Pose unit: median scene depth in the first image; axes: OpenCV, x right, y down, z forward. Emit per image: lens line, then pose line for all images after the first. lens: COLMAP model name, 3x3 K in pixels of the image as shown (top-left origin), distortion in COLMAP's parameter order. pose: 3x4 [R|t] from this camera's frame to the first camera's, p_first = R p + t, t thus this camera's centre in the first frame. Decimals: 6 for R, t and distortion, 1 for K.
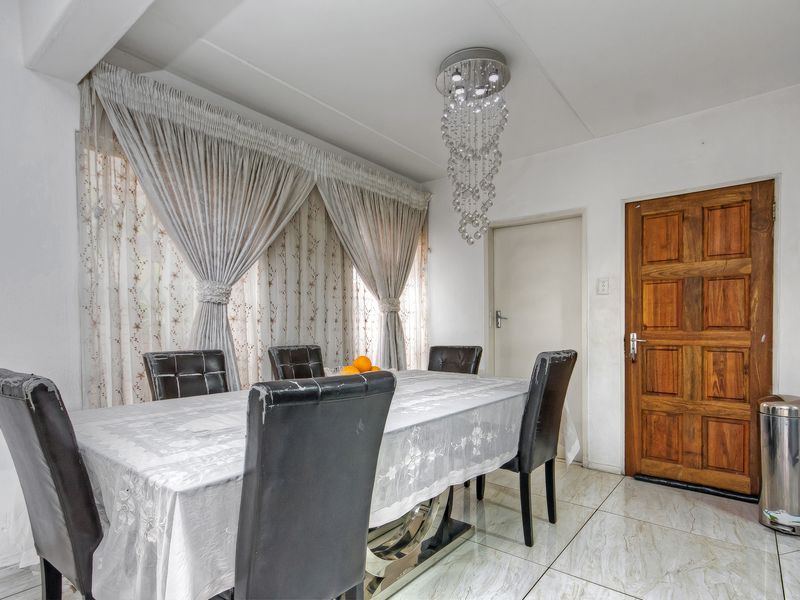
lens RADIAL K [[428.8, 0, 421.6], [0, 428.8, 312.3], [0, 0, 1]] dist [-0.003498, -0.000187]
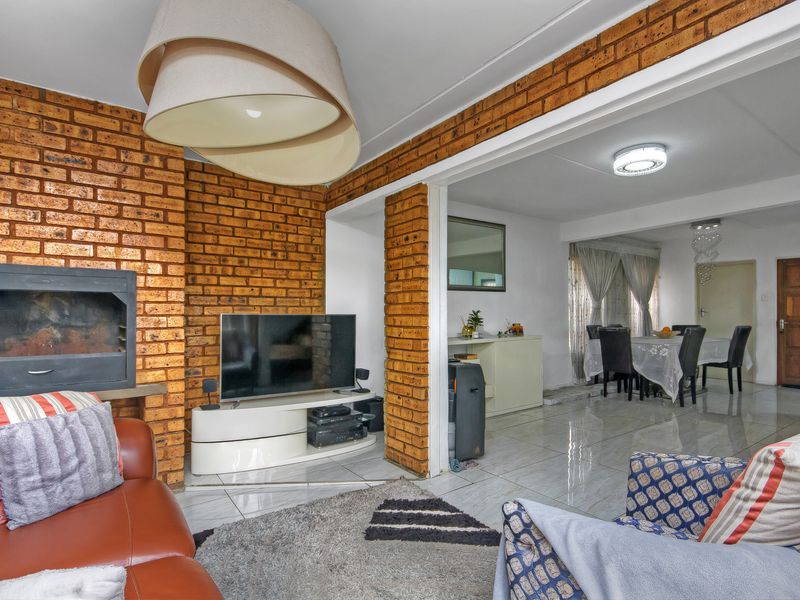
lens RADIAL K [[428.8, 0, 421.6], [0, 428.8, 312.3], [0, 0, 1]] dist [-0.003498, -0.000187]
pose [[0.957592, -0.003509, -0.288105, -0.624320], [0.012442, 0.999497, 0.029180, -0.072189], [0.287858, -0.031527, 0.957154, -1.591226]]
